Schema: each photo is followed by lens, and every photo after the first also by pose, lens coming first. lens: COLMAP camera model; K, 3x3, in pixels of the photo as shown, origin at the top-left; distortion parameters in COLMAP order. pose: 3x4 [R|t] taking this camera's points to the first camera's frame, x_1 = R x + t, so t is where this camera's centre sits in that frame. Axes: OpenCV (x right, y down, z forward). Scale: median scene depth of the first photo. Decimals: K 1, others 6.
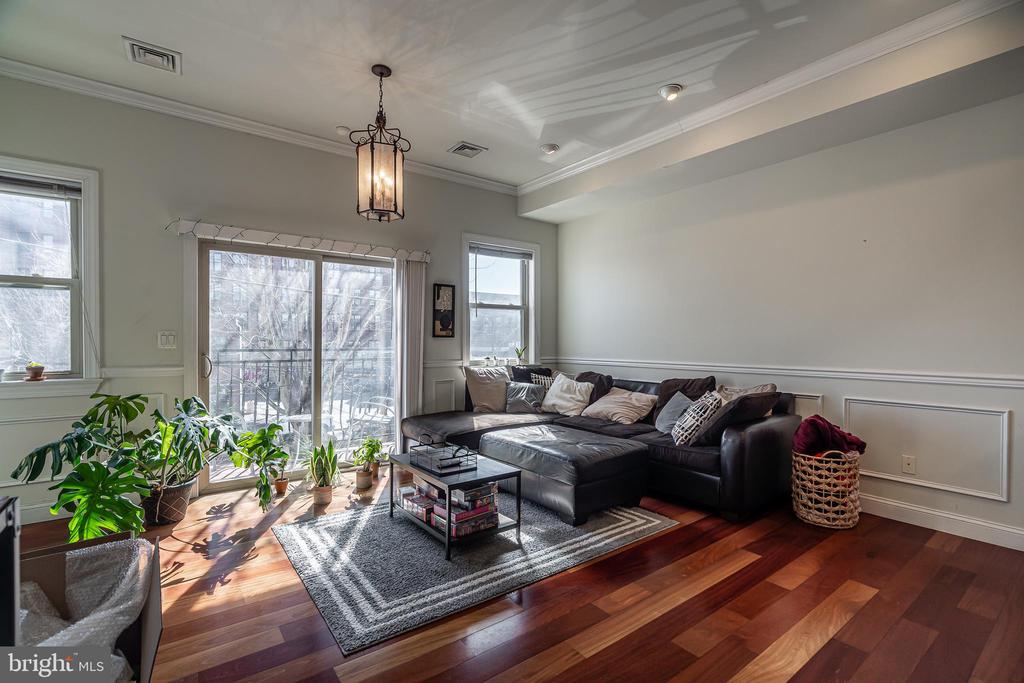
lens RADIAL K [[469.2, 0, 512.0], [0, 469.2, 341.5], [0, 0, 1]] dist [-0.000993, 0.000037]
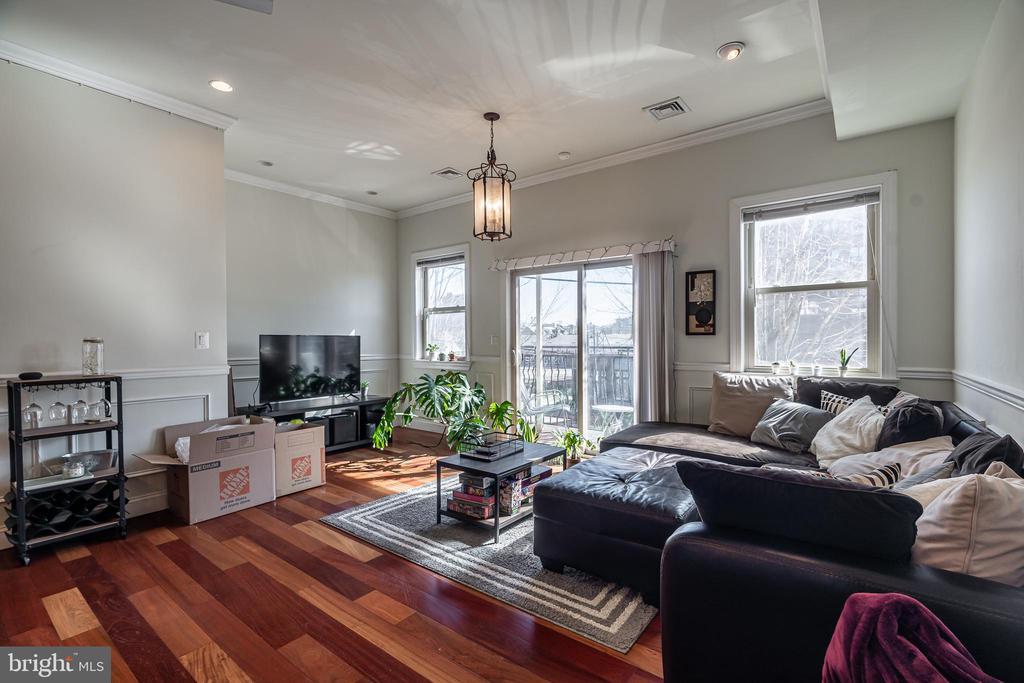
lens RADIAL K [[469.2, 0, 512.0], [0, 469.2, 341.5], [0, 0, 1]] dist [-0.000993, 0.000037]
pose [[0.265111, 0.003463, -0.964212, 0.884615], [0.002253, 0.999989, 0.004211, -0.002627], [0.964215, -0.003289, 0.265101, 0.714792]]
